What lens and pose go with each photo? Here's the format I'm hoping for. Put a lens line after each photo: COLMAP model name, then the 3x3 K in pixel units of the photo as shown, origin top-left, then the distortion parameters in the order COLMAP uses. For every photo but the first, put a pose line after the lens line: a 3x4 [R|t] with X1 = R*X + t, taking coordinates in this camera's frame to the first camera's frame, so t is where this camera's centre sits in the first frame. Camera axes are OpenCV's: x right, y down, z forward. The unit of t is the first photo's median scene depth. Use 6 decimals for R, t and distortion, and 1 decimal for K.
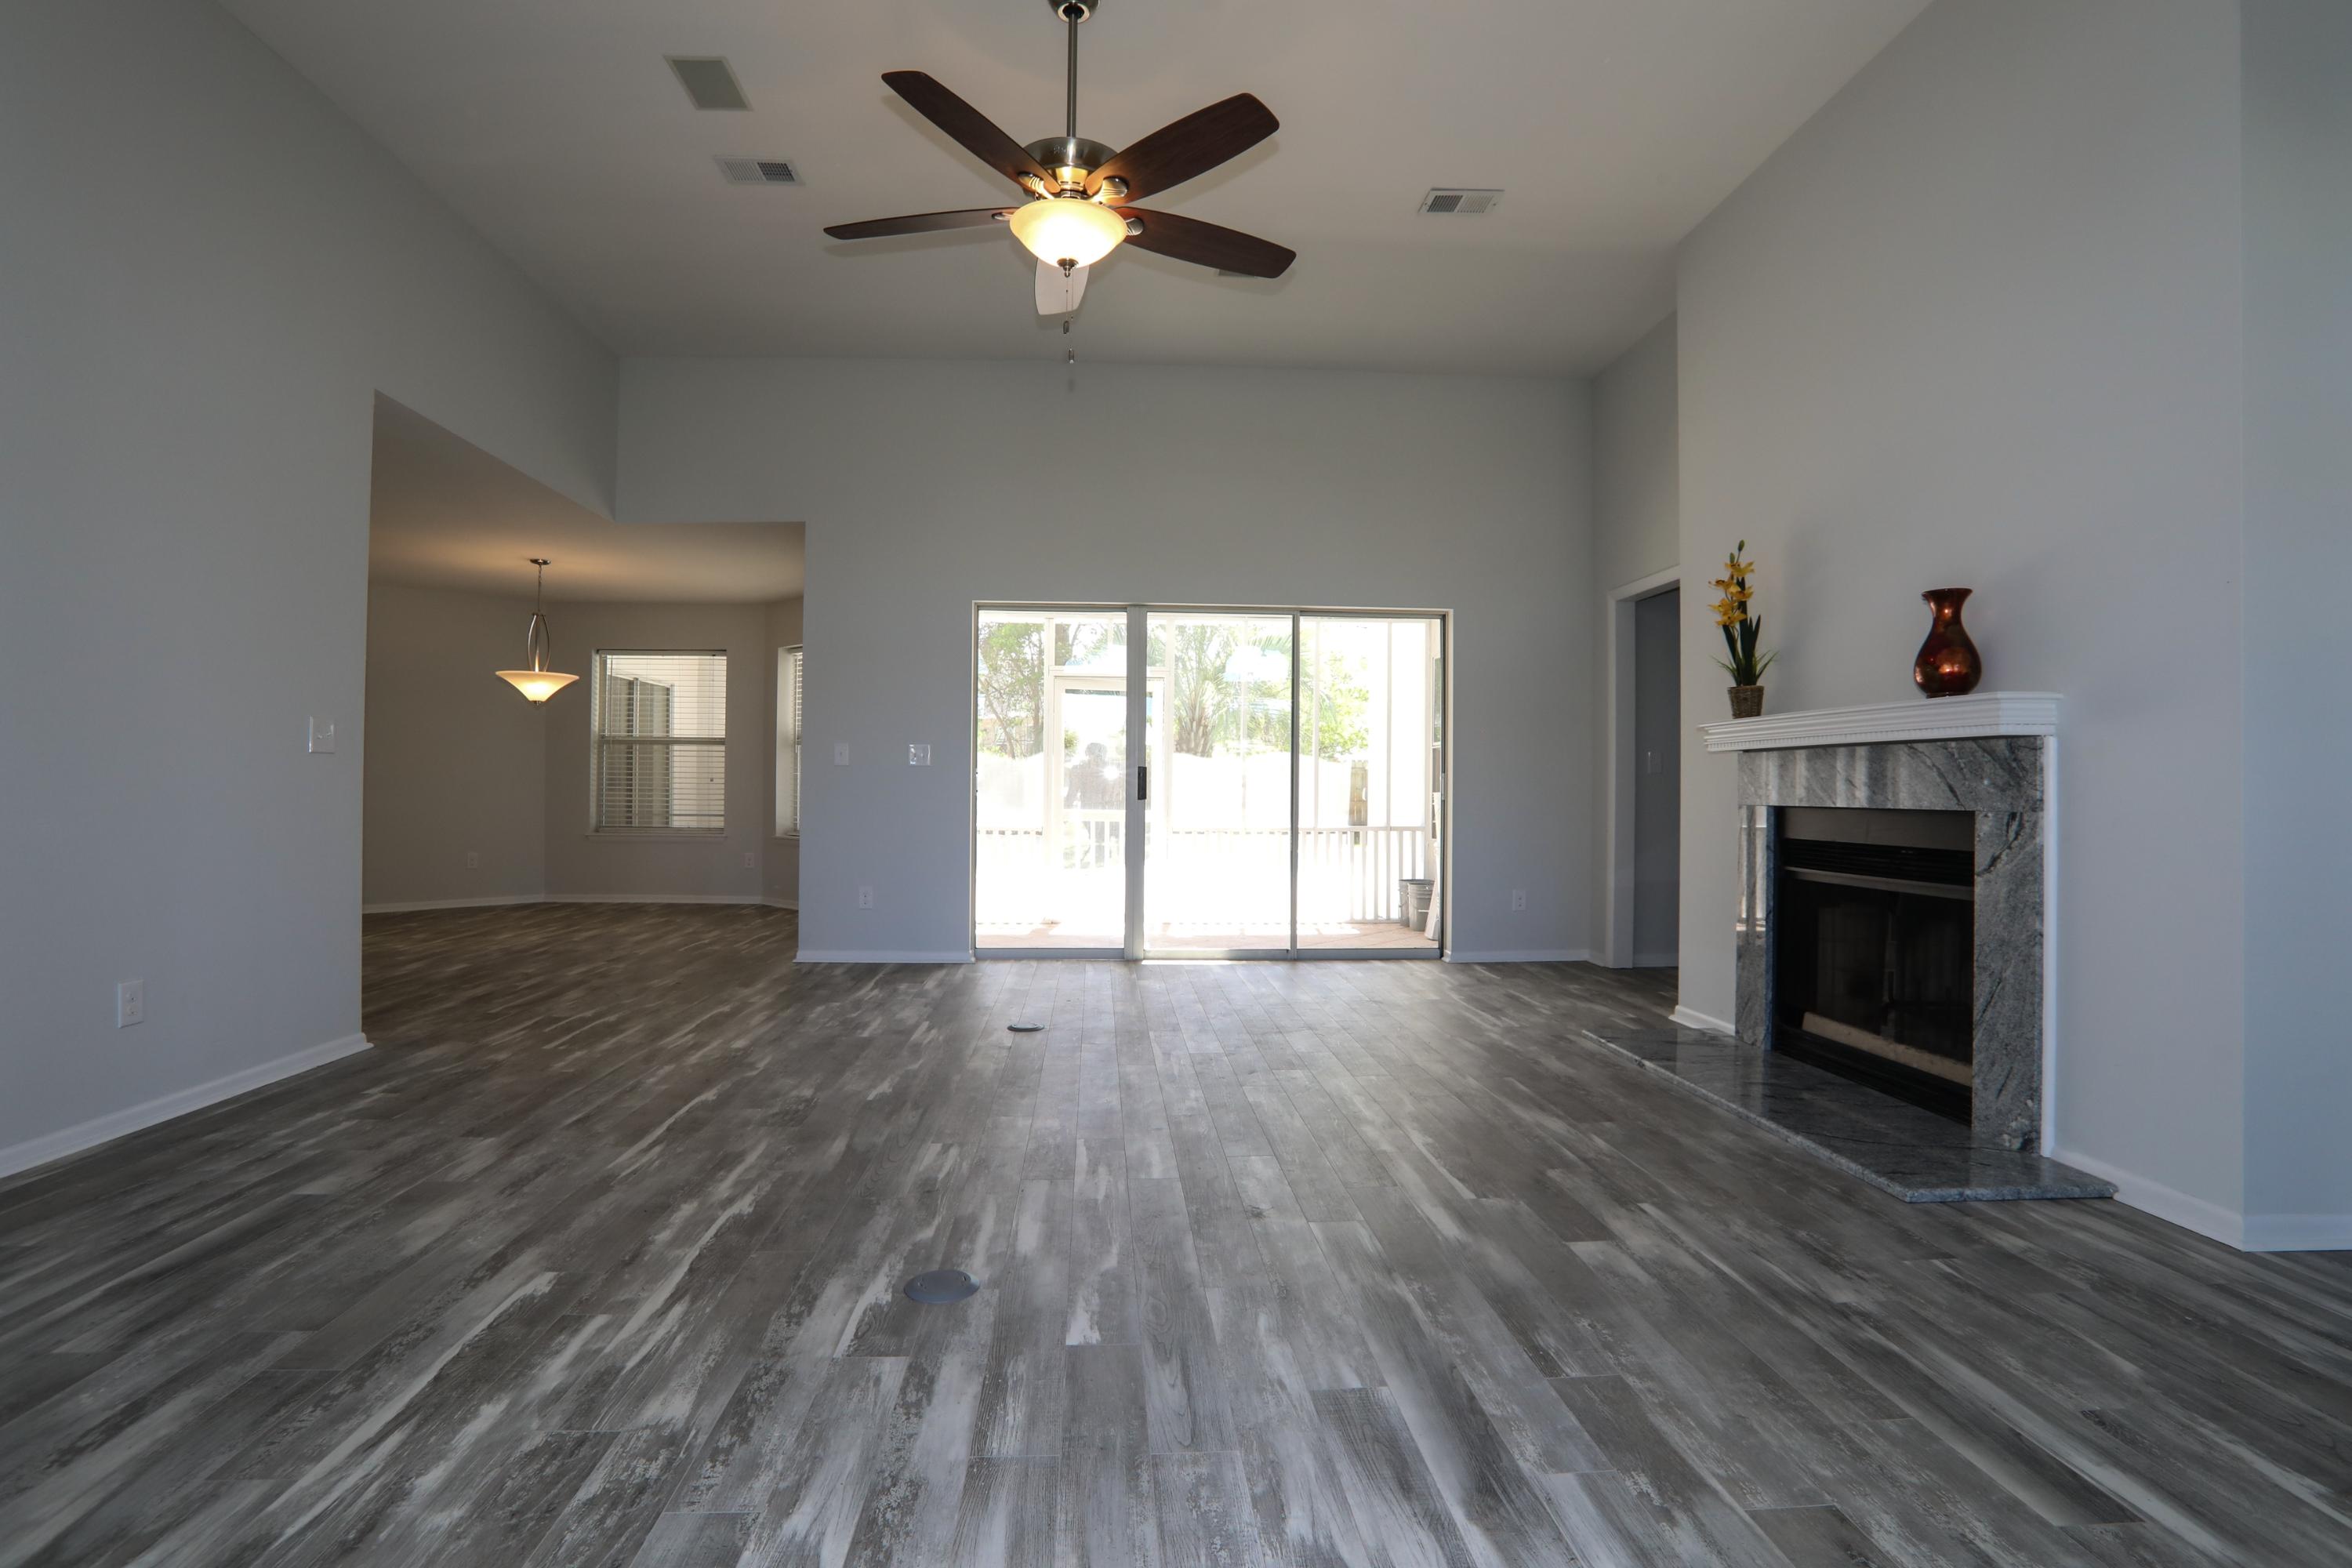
lens RADIAL K [[1147.1, 0, 1170.4], [0, 1147.1, 781.9], [0, 0, 1]] dist [-0.084229, 0.038866]
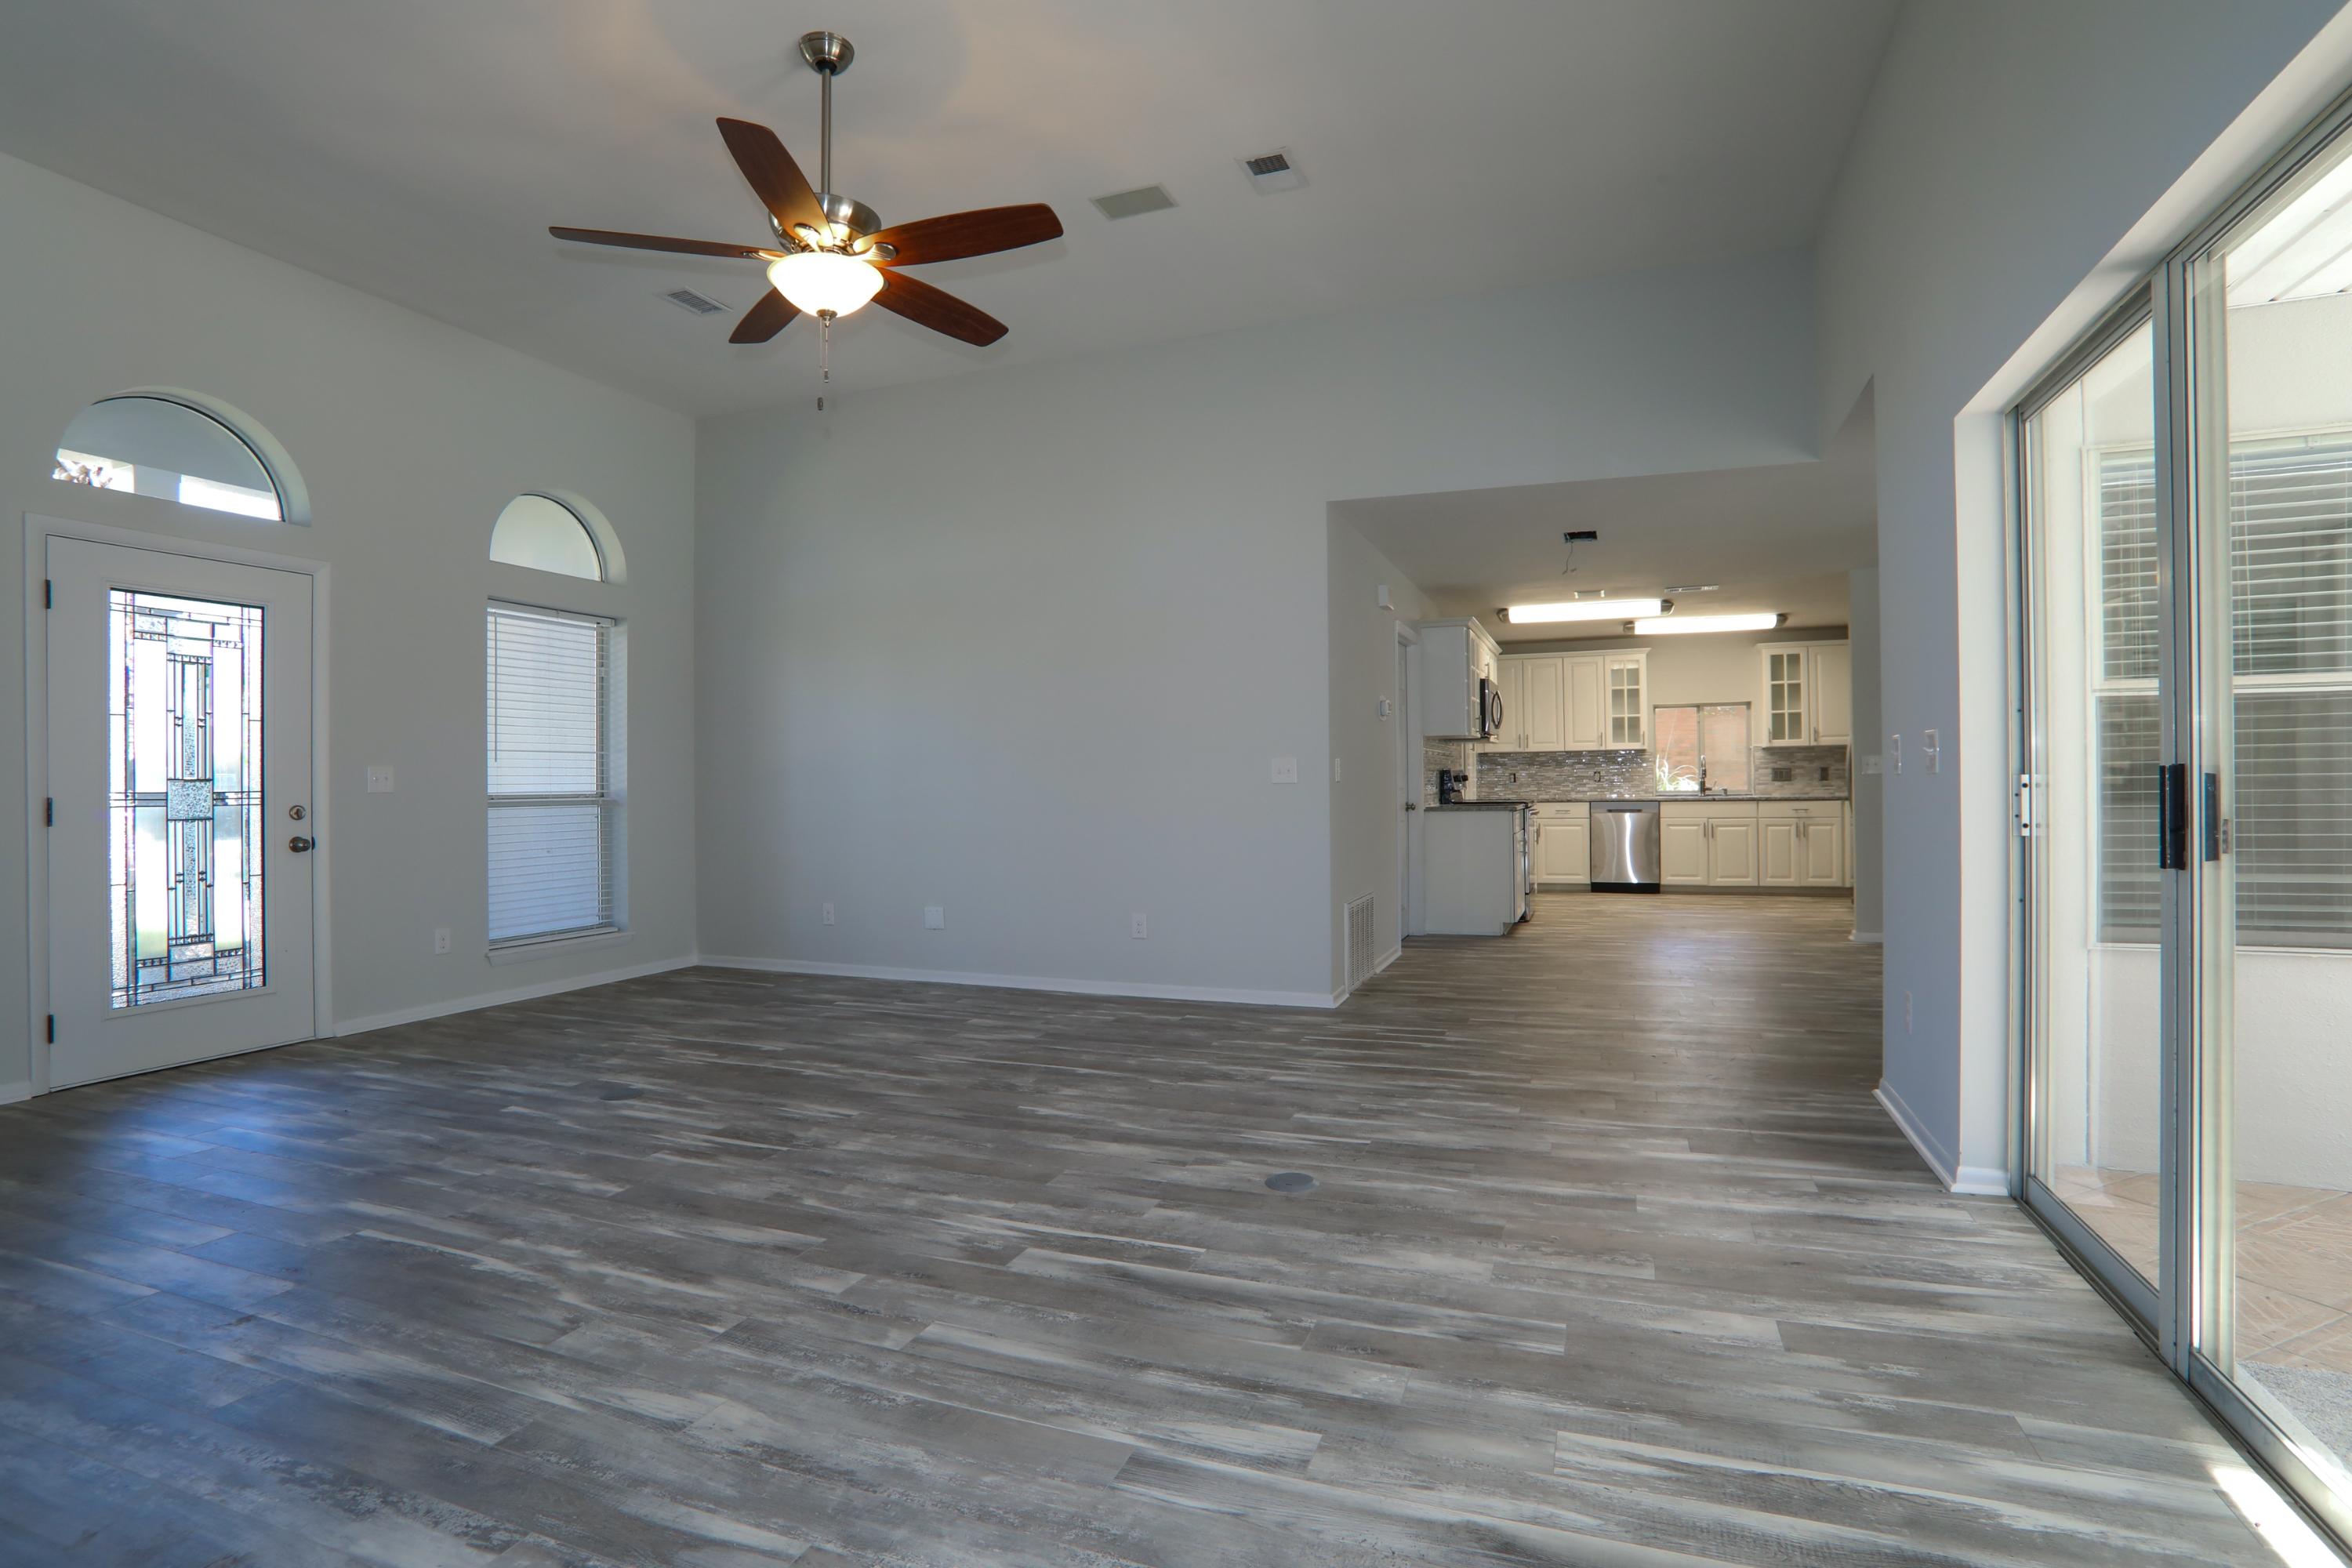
lens RADIAL K [[1147.1, 0, 1170.4], [0, 1147.1, 781.9], [0, 0, 1]] dist [-0.084229, 0.038866]
pose [[-0.421800, -0.005153, -0.906674, 0.779919], [0.010006, 0.999897, -0.010338, -0.020463], [0.906634, -0.013432, -0.421705, 1.884425]]
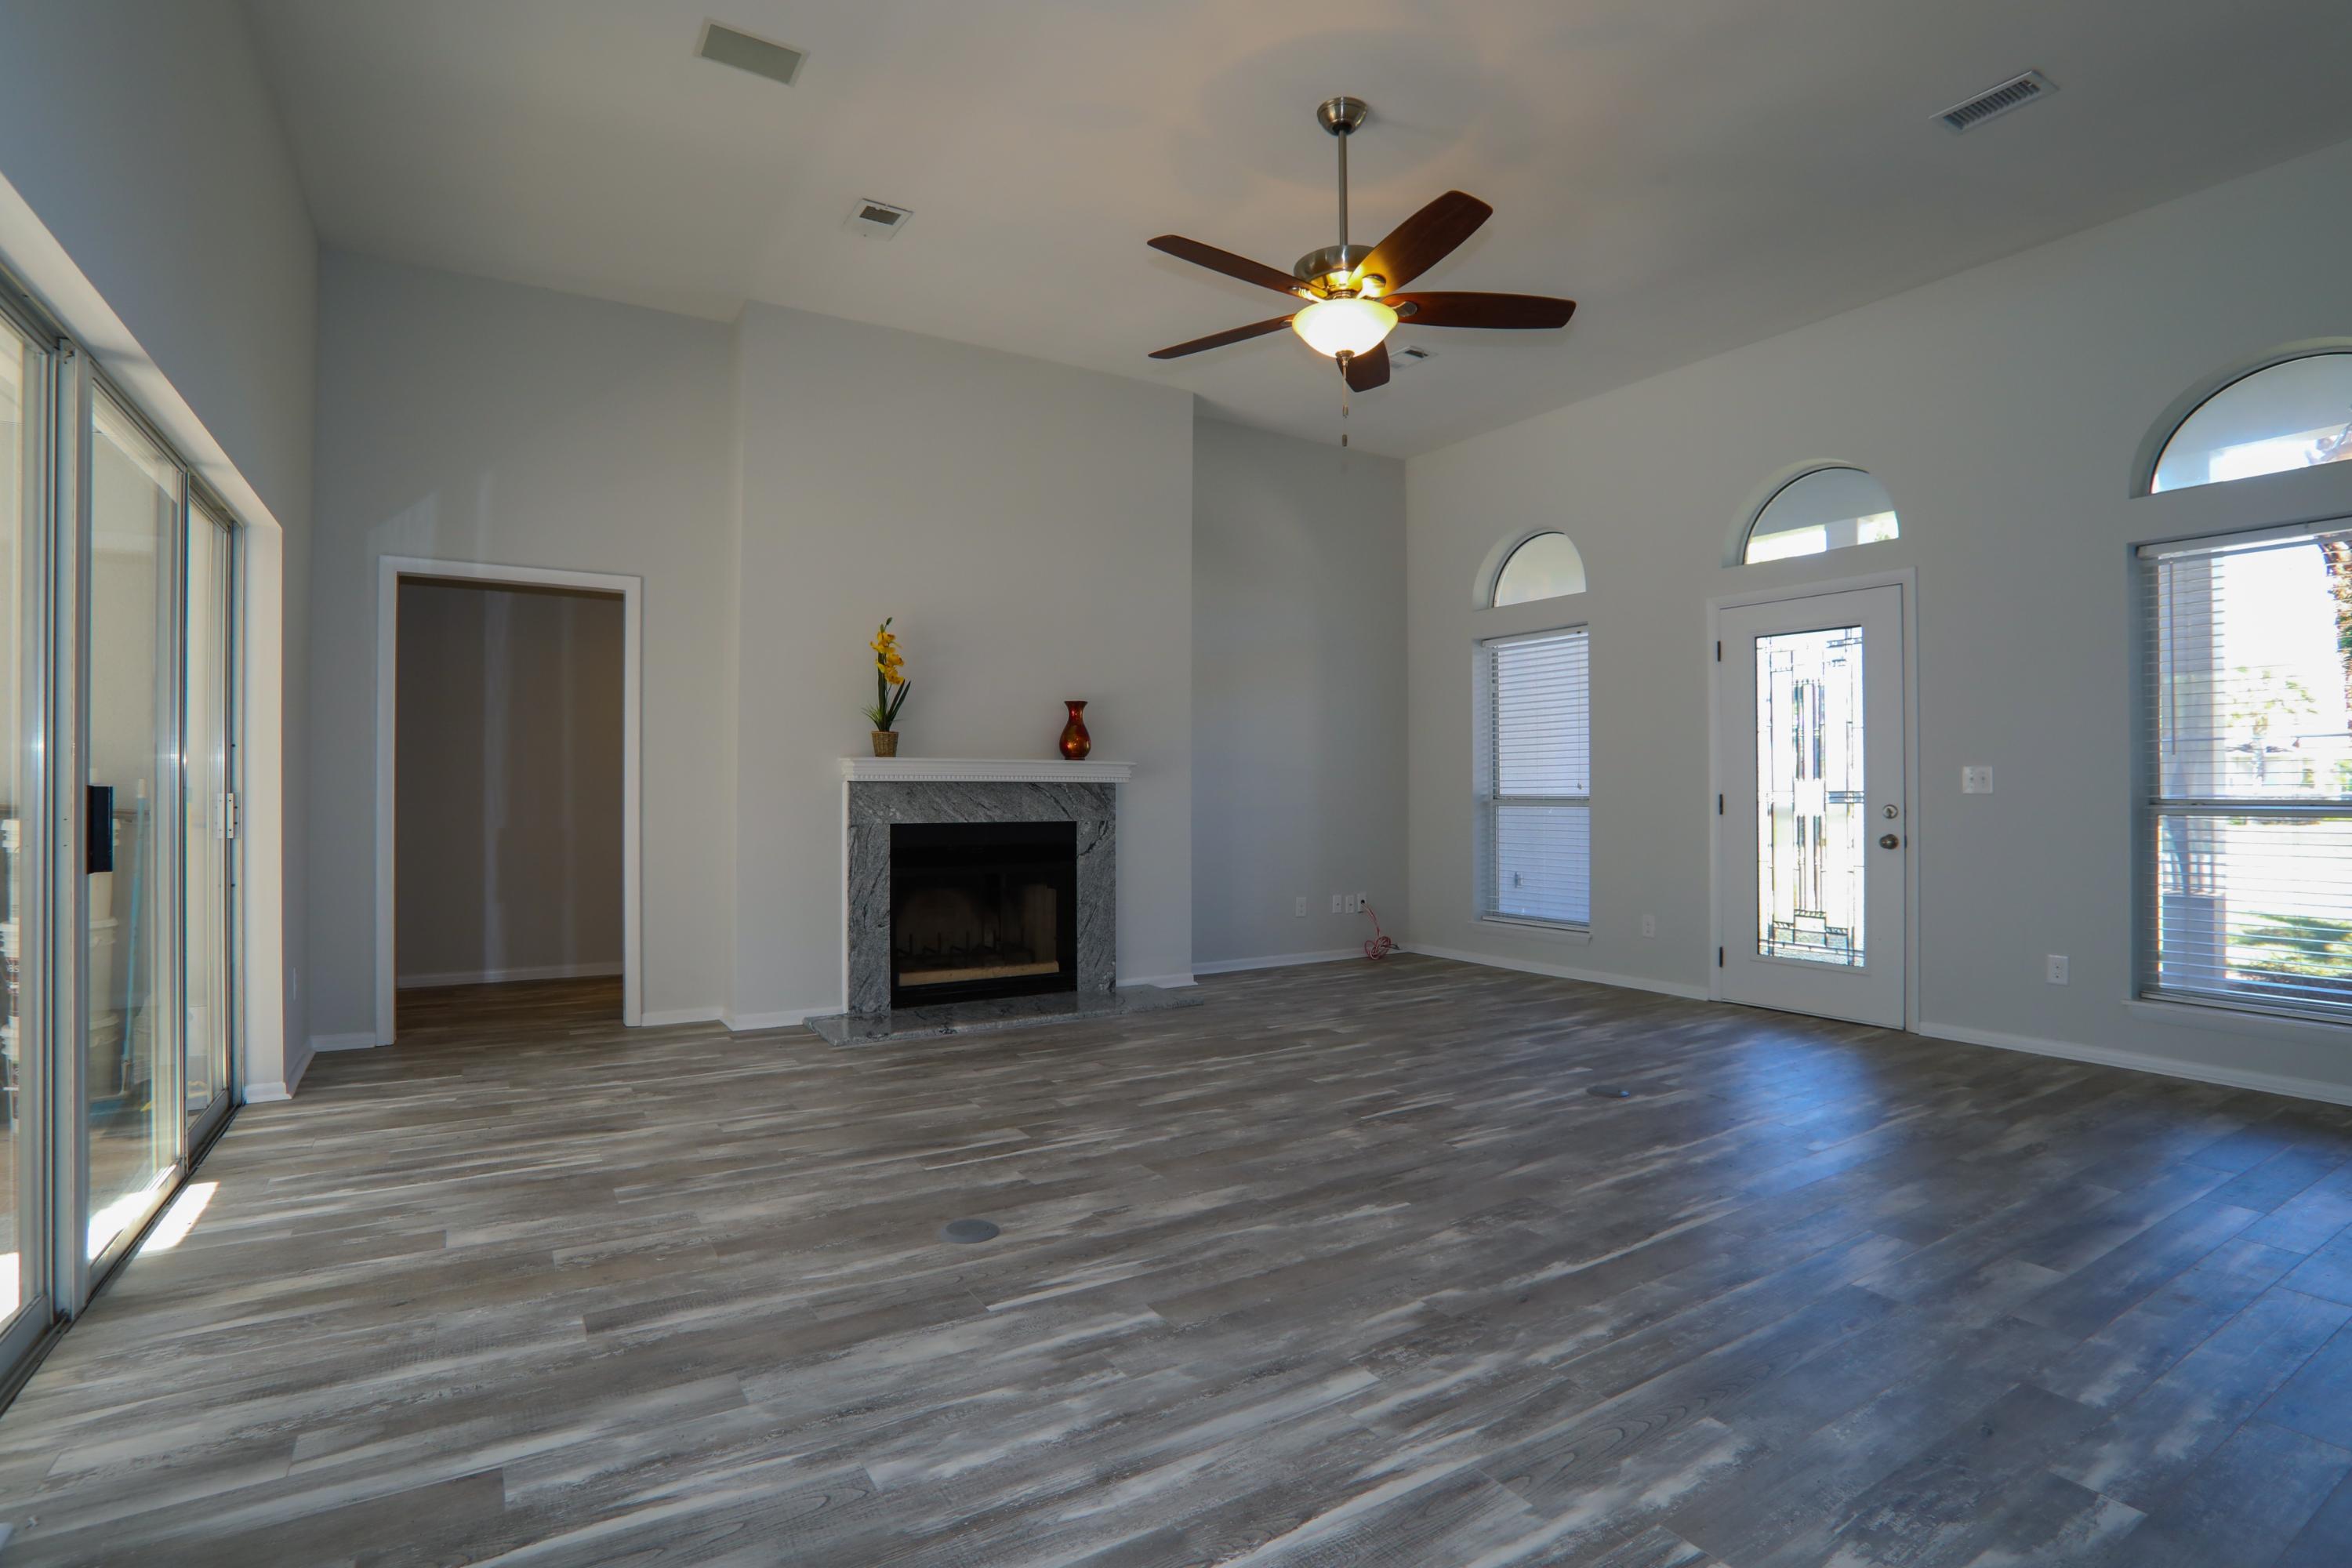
lens RADIAL K [[1147.1, 0, 1170.4], [0, 1147.1, 781.9], [0, 0, 1]] dist [-0.084229, 0.038866]
pose [[-0.474424, -0.000921, 0.880296, -1.095663], [-0.007271, 0.999969, -0.002872, -0.037761], [-0.880266, -0.007763, -0.474416, 1.846757]]
